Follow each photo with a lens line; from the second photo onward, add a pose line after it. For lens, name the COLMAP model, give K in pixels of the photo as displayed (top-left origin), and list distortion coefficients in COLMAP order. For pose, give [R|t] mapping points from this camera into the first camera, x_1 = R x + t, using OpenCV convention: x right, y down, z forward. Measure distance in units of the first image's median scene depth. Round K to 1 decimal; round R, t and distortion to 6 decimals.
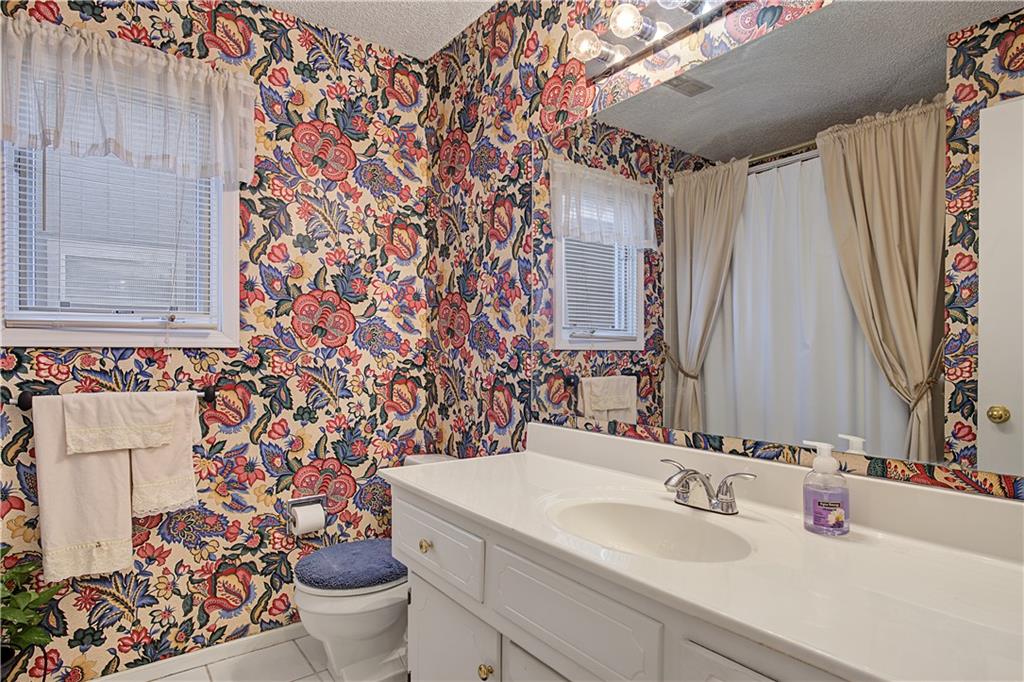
lens RADIAL K [[569.7, 0, 515.5], [0, 569.7, 353.4], [0, 0, 1]] dist [-0.009001, 0.004873]
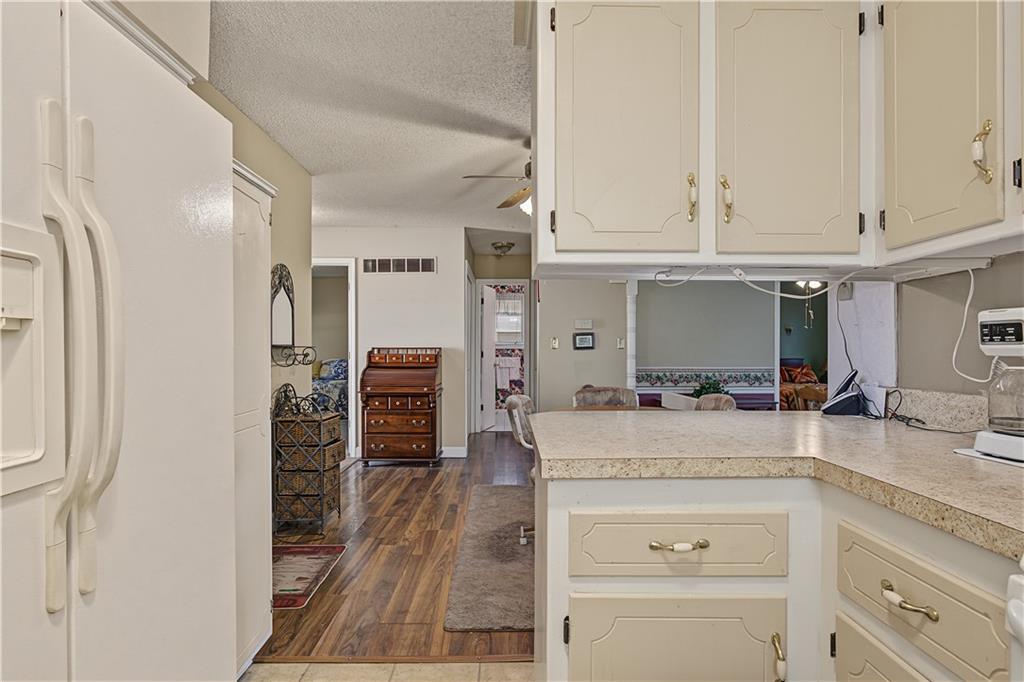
lens RADIAL K [[569.7, 0, 511.6], [0, 569.7, 343.5], [0, 0, 1]] dist [-0.009001, 0.004873]
pose [[0.809829, 0.001530, -0.586664, 2.330707], [-0.002245, 0.999997, -0.000492, -0.054005], [0.586662, 0.001715, 0.809830, -3.123580]]
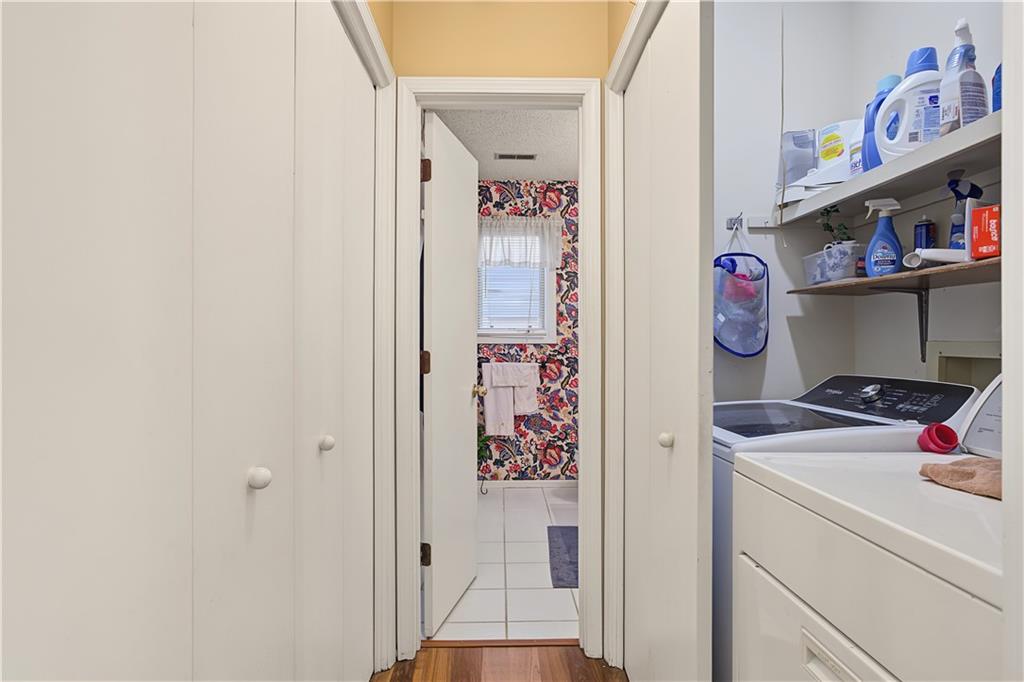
lens RADIAL K [[569.7, 0, 511.8], [0, 569.7, 344.1], [0, 0, 1]] dist [-0.009001, 0.004873]
pose [[0.817574, -0.003092, -0.575815, 0.637772], [-0.000204, 0.999984, -0.005659, 0.003916], [0.575823, 0.004744, 0.817560, -0.884234]]
